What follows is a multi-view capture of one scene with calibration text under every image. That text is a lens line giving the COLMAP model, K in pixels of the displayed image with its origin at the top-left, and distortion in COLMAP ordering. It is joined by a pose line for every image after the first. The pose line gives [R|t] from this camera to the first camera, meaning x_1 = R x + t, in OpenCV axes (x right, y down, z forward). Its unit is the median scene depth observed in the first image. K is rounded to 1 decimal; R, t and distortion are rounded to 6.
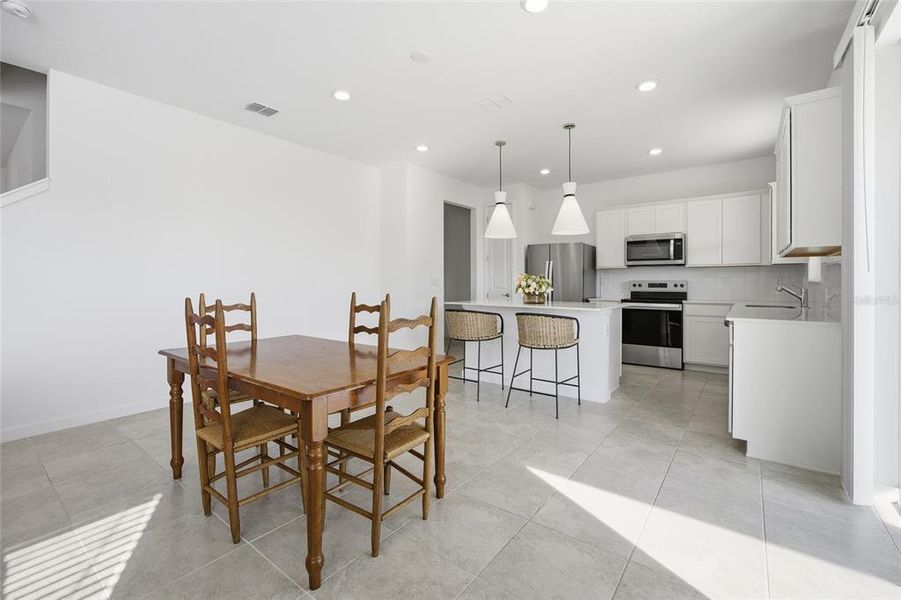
lens RADIAL K [[391.0, 0, 452.1], [0, 391.0, 284.5], [0, 0, 1]] dist [-0.033738, 0.016910]
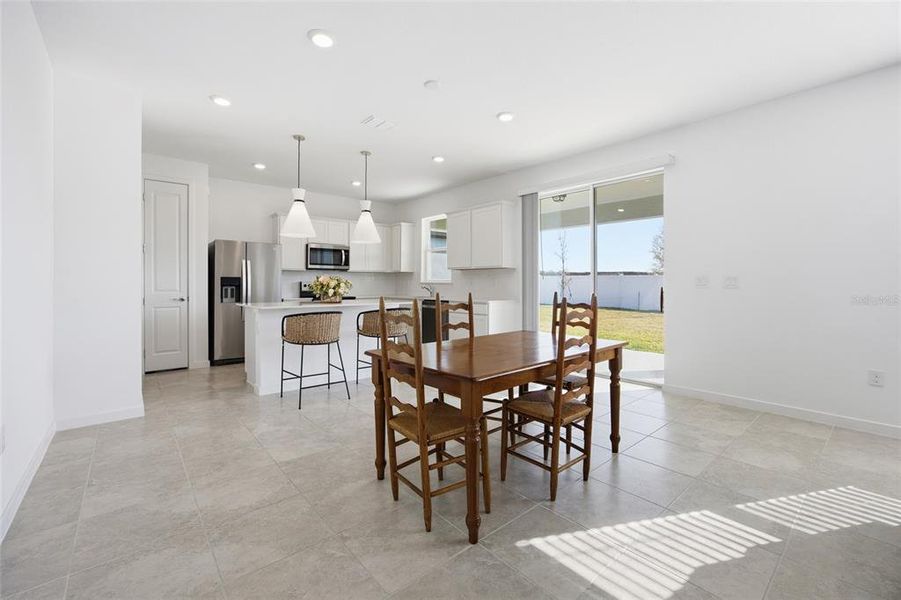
lens RADIAL K [[385.8, 0, 451.9], [0, 385.8, 282.3], [0, 0, 1]] dist [-0.034158, 0.016457]
pose [[0.205365, 0.003622, 0.978679, -0.620125], [0.004623, 0.999978, -0.004671, -0.000764], [-0.978674, 0.005483, 0.205344, 0.380699]]
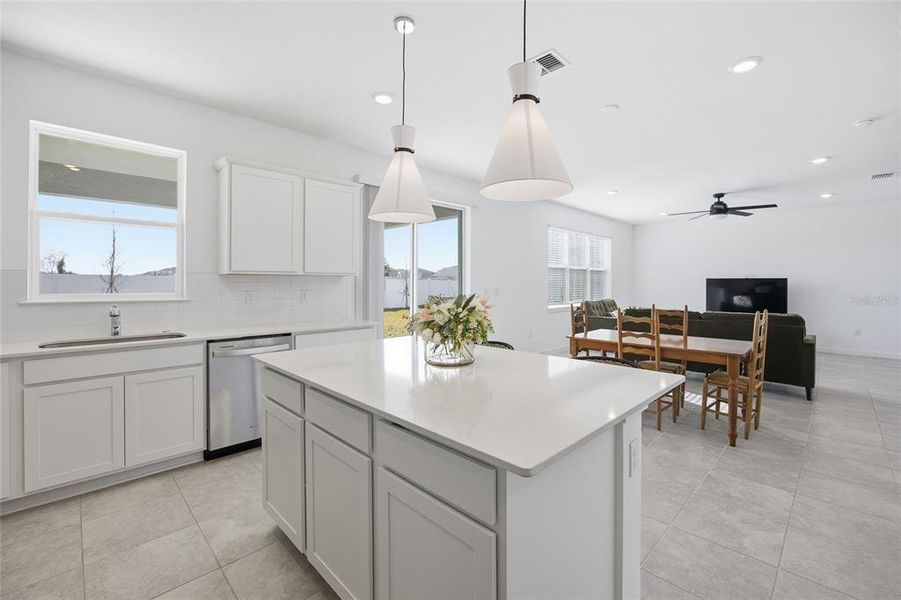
lens RADIAL K [[391.0, 0, 452.1], [0, 391.0, 284.5], [0, 0, 1]] dist [-0.033738, 0.016910]
pose [[-0.991450, -0.003472, 0.130440, 0.125209], [-0.002234, 0.999951, 0.009634, -0.034321], [-0.130467, 0.009261, -0.991409, 1.178569]]
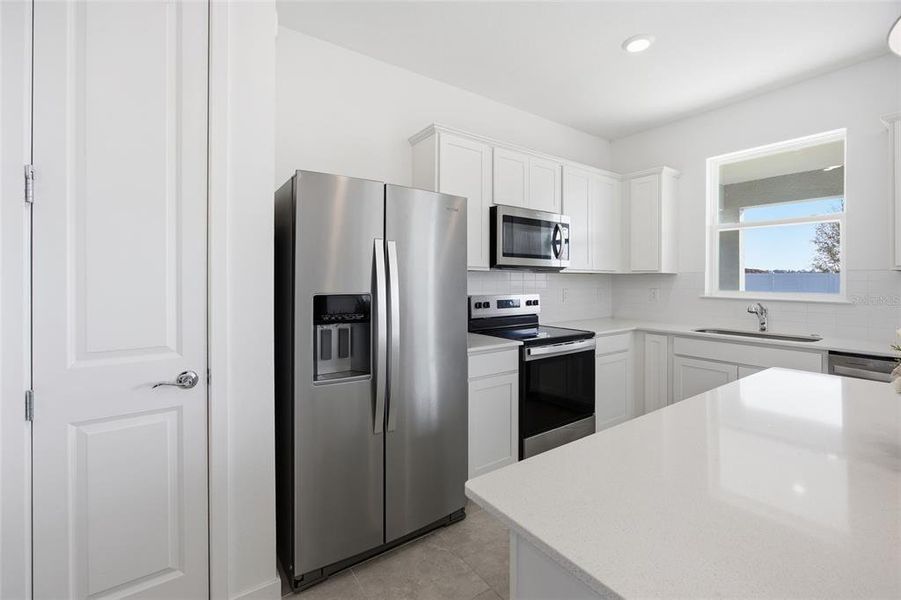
lens RADIAL K [[391.0, 0, 452.1], [0, 391.0, 284.5], [0, 0, 1]] dist [-0.033738, 0.016910]
pose [[0.293634, -0.011668, 0.955847, -0.021827], [0.001511, 0.999930, 0.011742, -0.034282], [-0.955917, -0.002004, 0.293631, 0.988982]]
